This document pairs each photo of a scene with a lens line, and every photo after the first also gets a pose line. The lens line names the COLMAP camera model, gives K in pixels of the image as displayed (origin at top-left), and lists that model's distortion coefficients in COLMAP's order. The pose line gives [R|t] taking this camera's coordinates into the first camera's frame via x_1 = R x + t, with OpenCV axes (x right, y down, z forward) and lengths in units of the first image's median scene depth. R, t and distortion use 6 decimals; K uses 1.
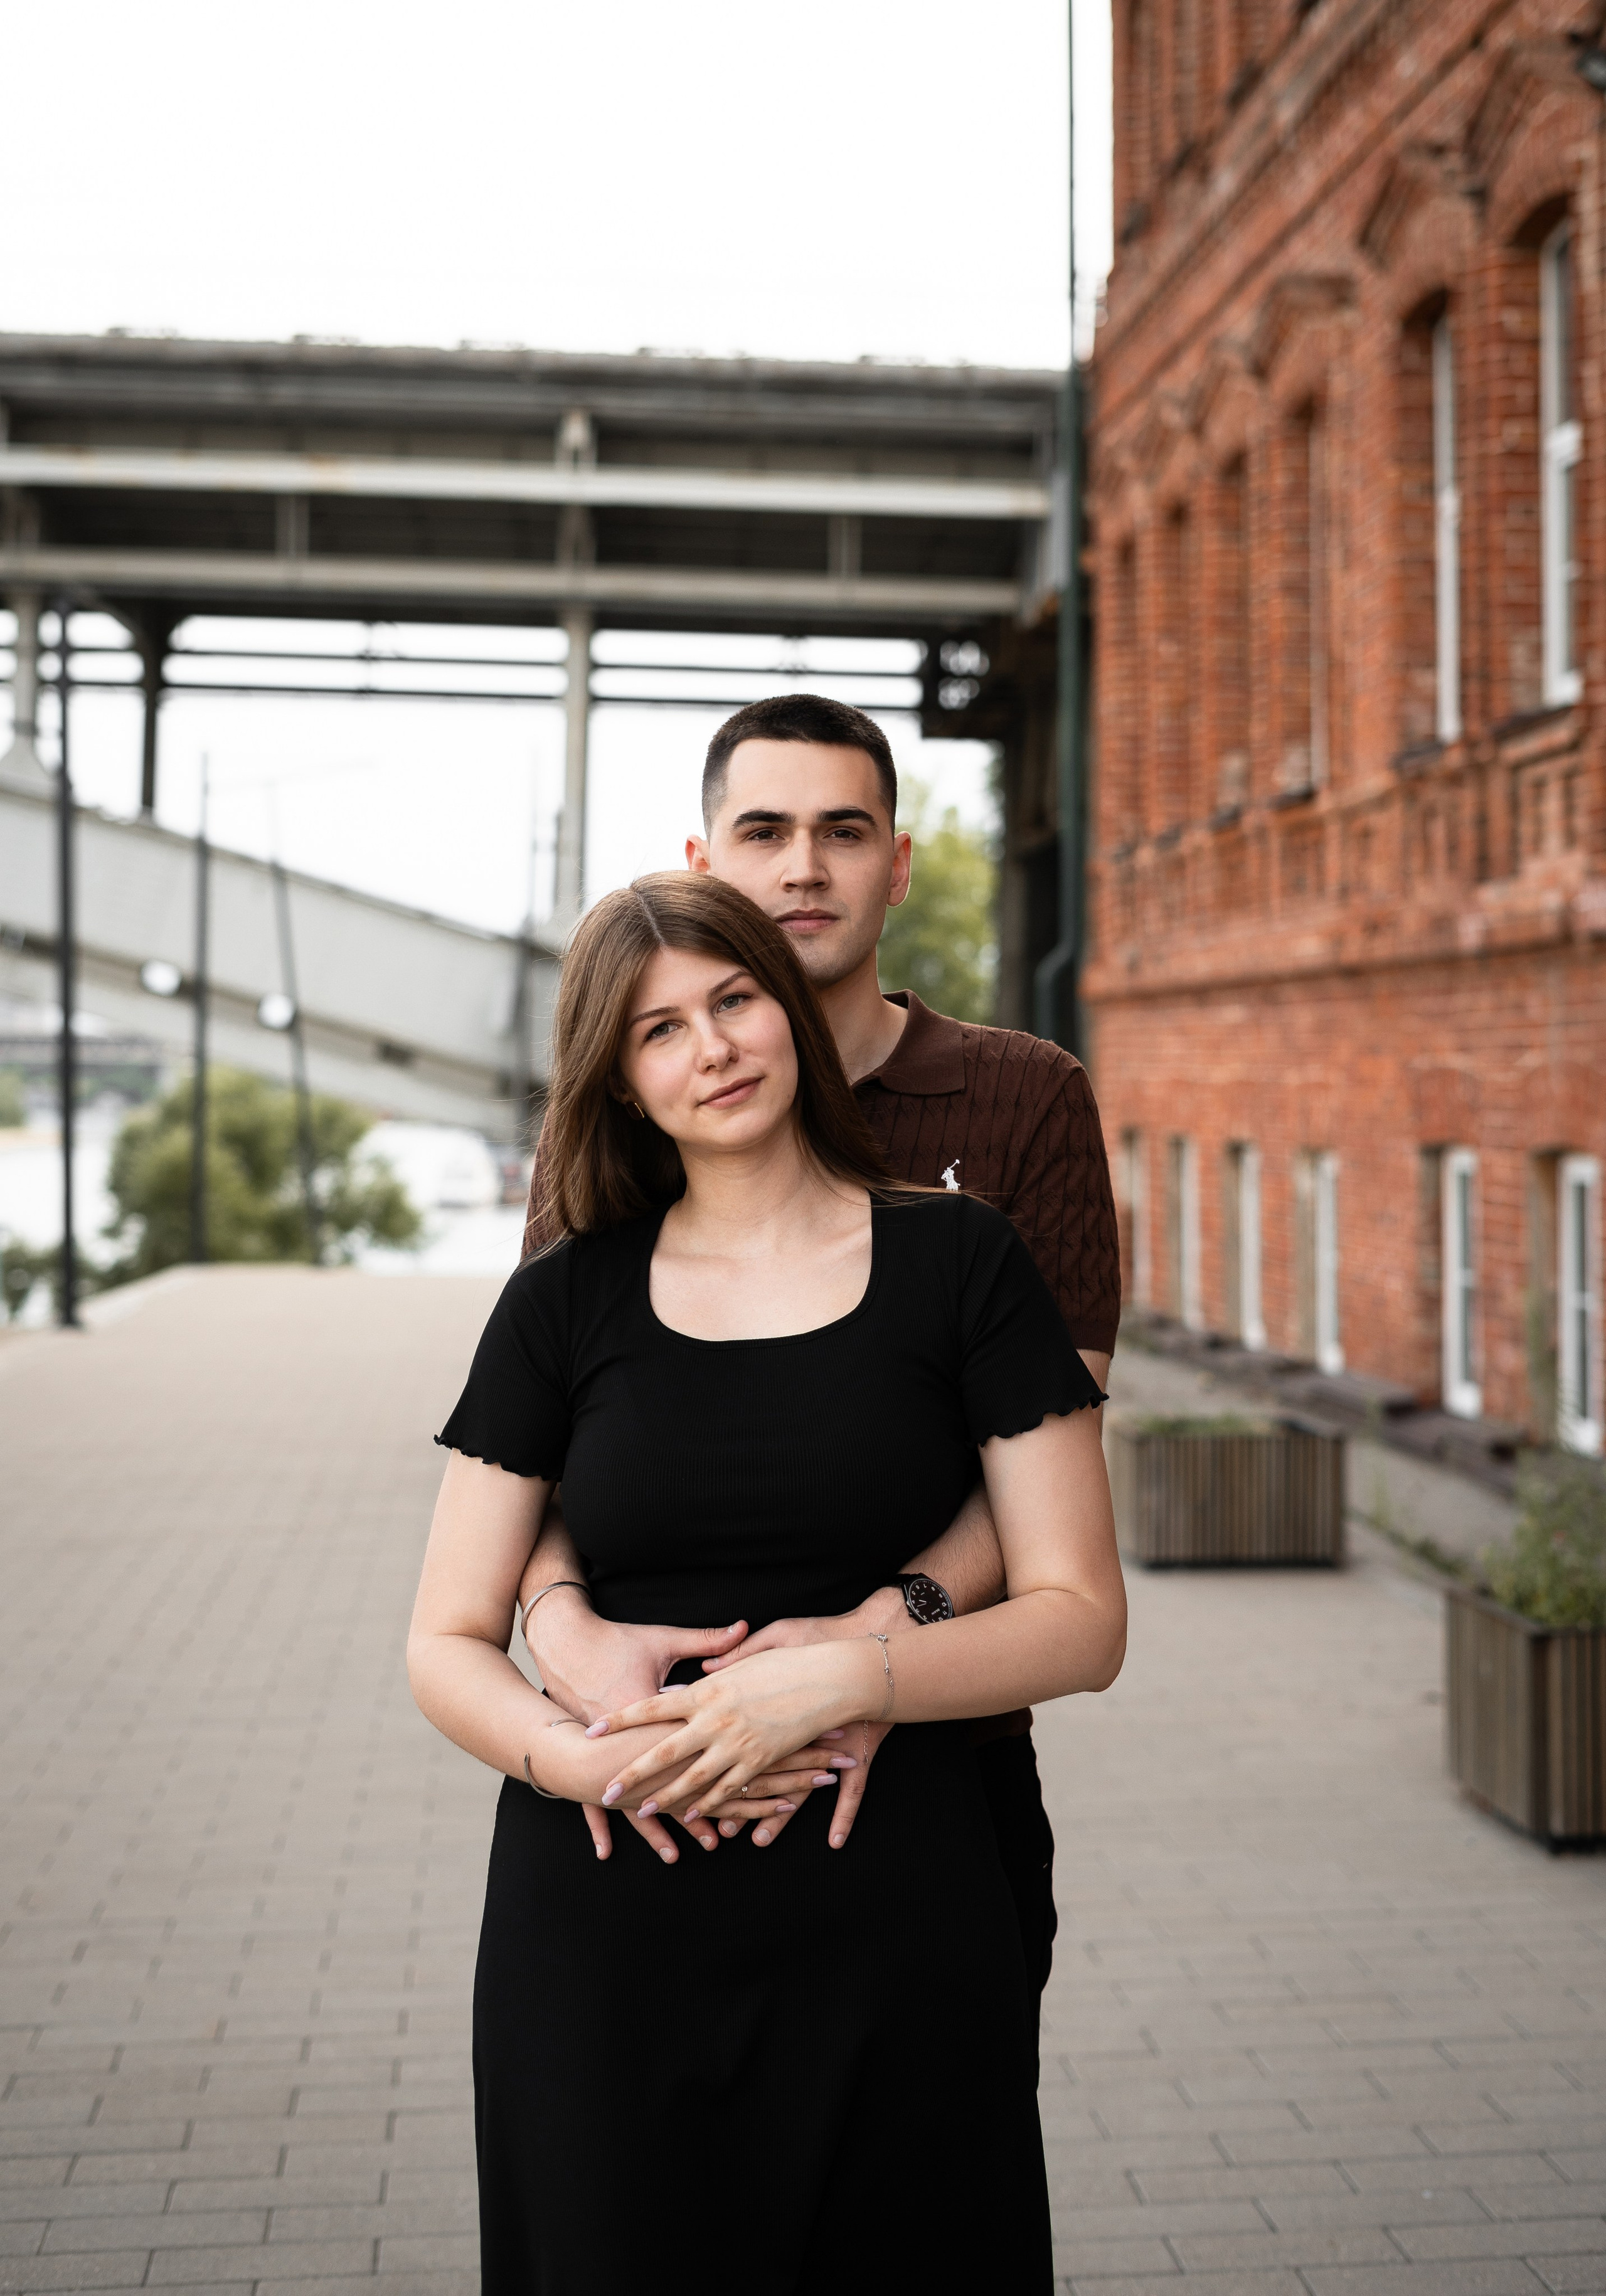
lens RADIAL K [[3923.9, 0, 803.0], [0, 3923.9, 1148.0], [0, 0, 1]] dist [0.197635, -0.724220]
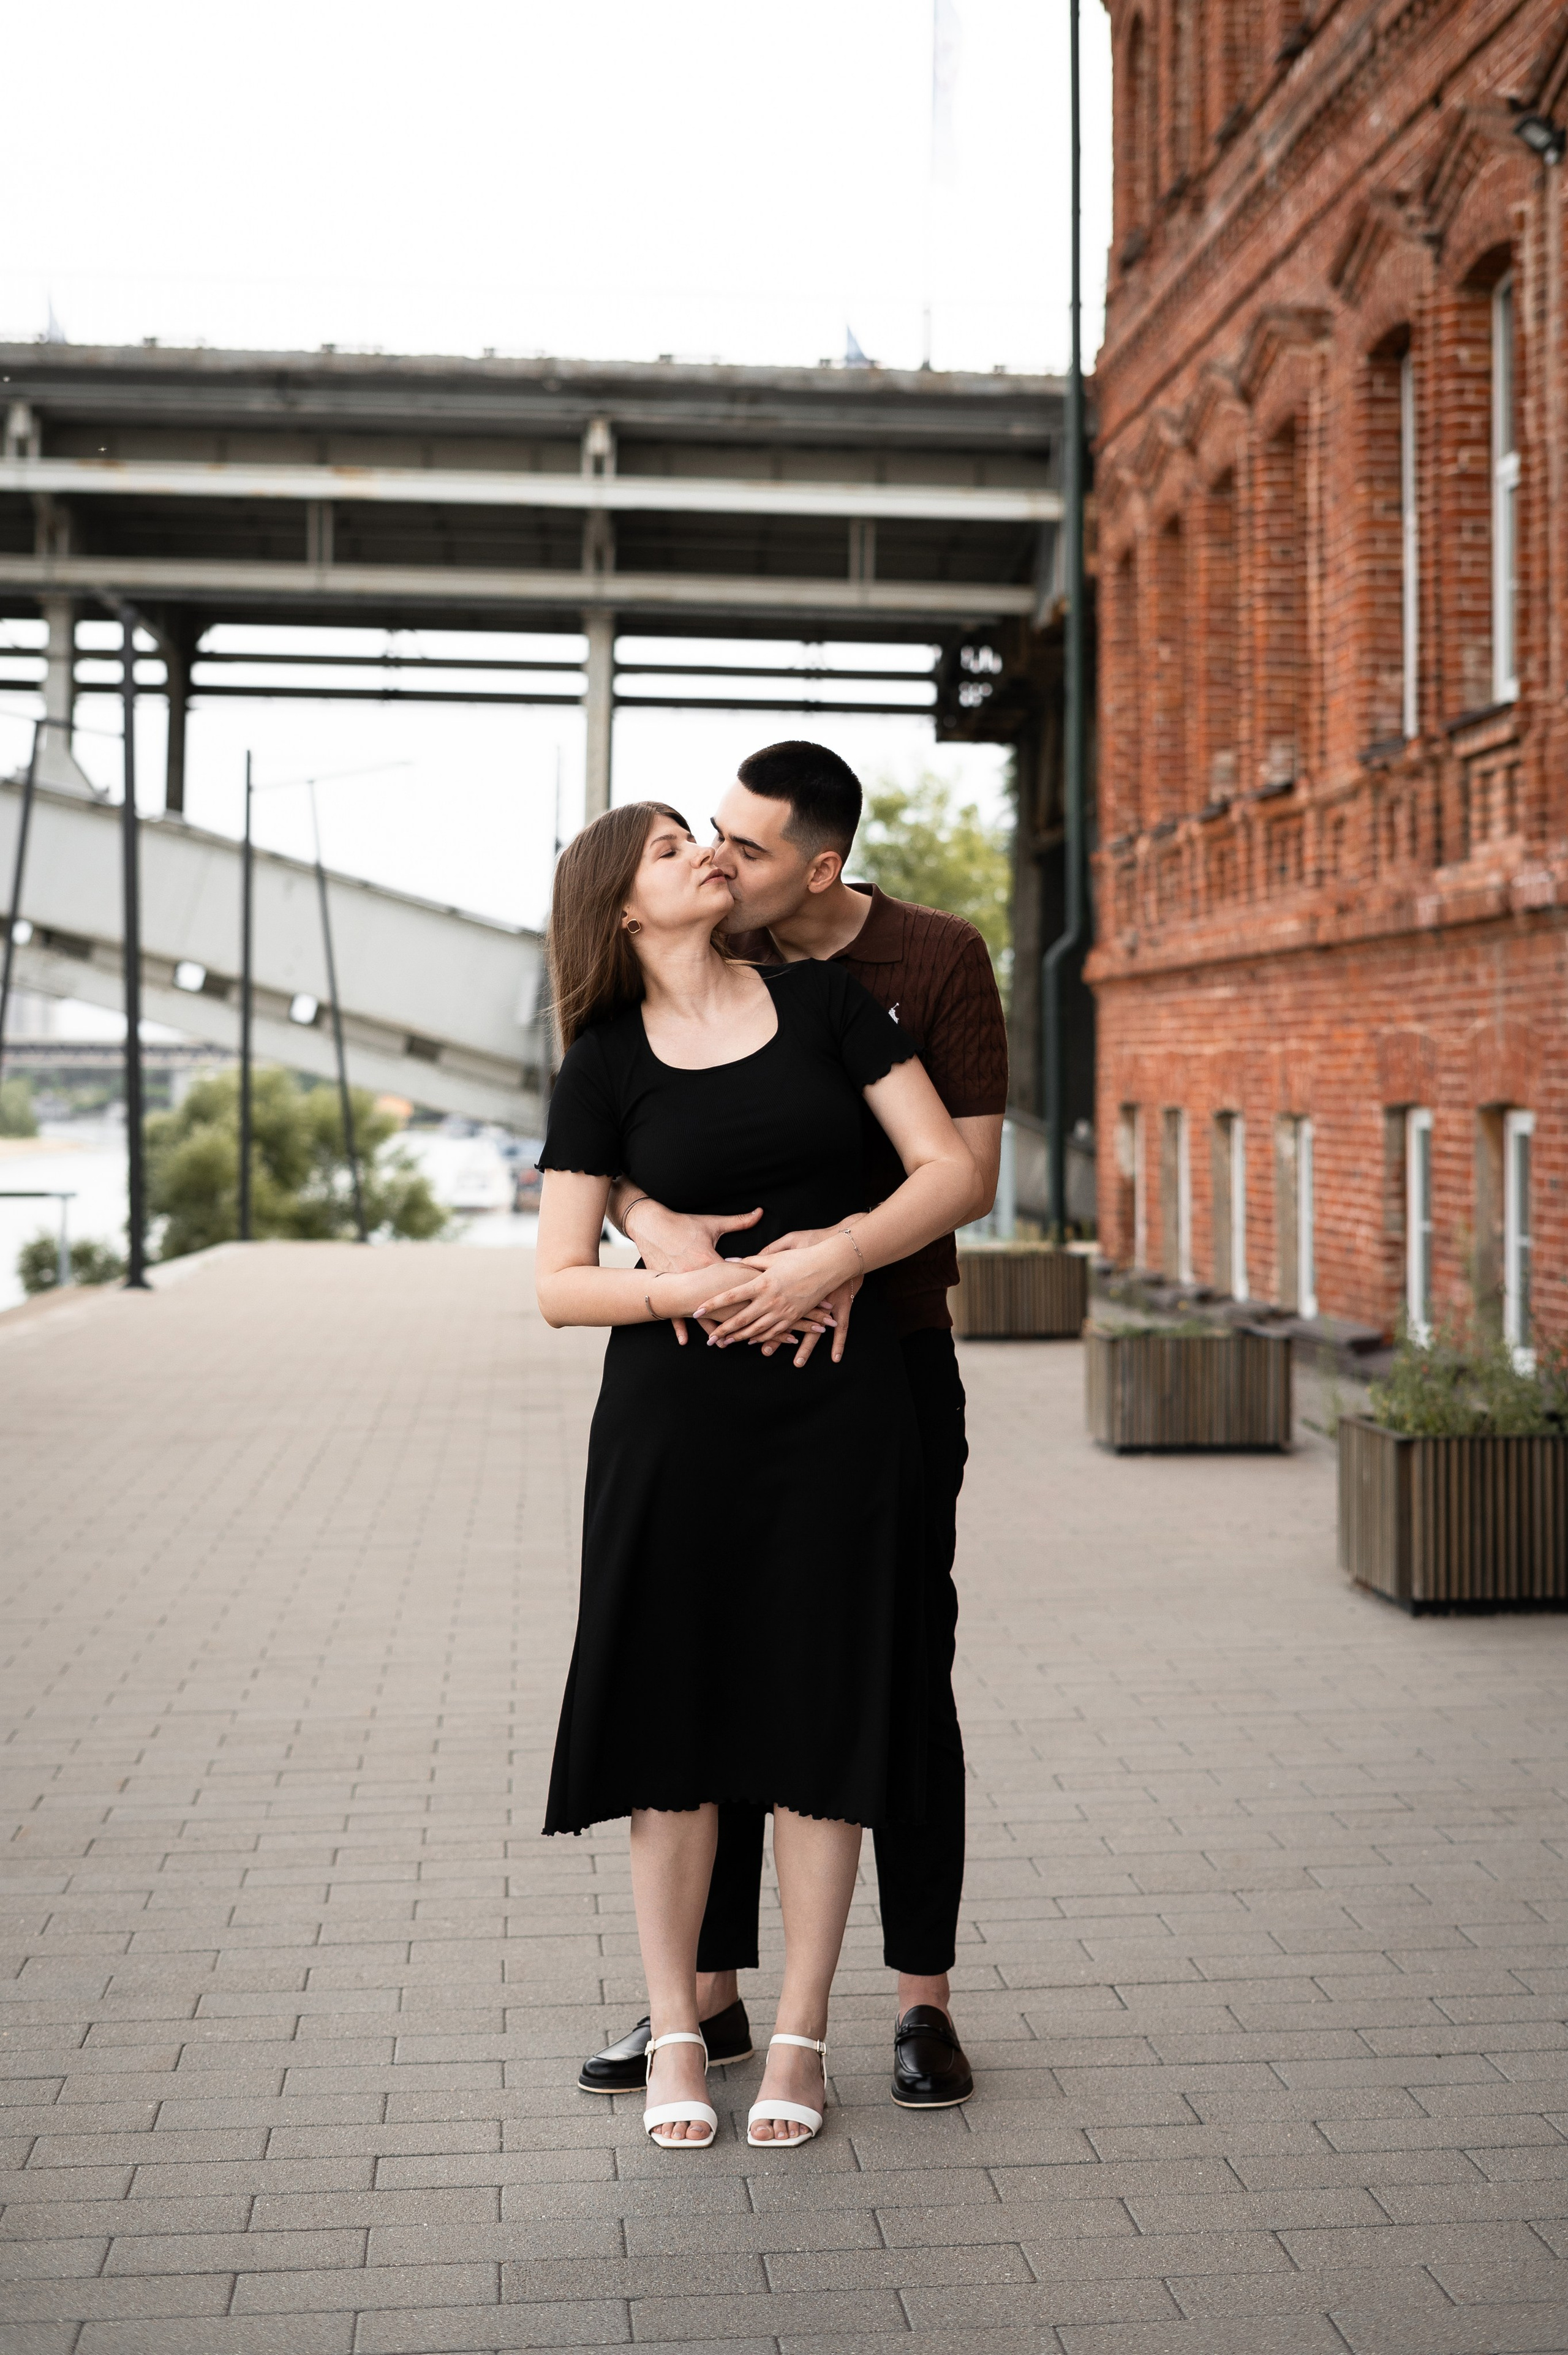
lens RADIAL K [[4095.4, 0, 784.0], [0, 4095.4, 1177.5], [0, 0, 1]] dist [-0.001349, 0.071010]
pose [[0.999953, -0.000752, -0.009671, 0.000757], [0.000771, 0.999998, 0.001981, 0.014934], [0.009669, -0.001988, 0.999951, -0.123420]]
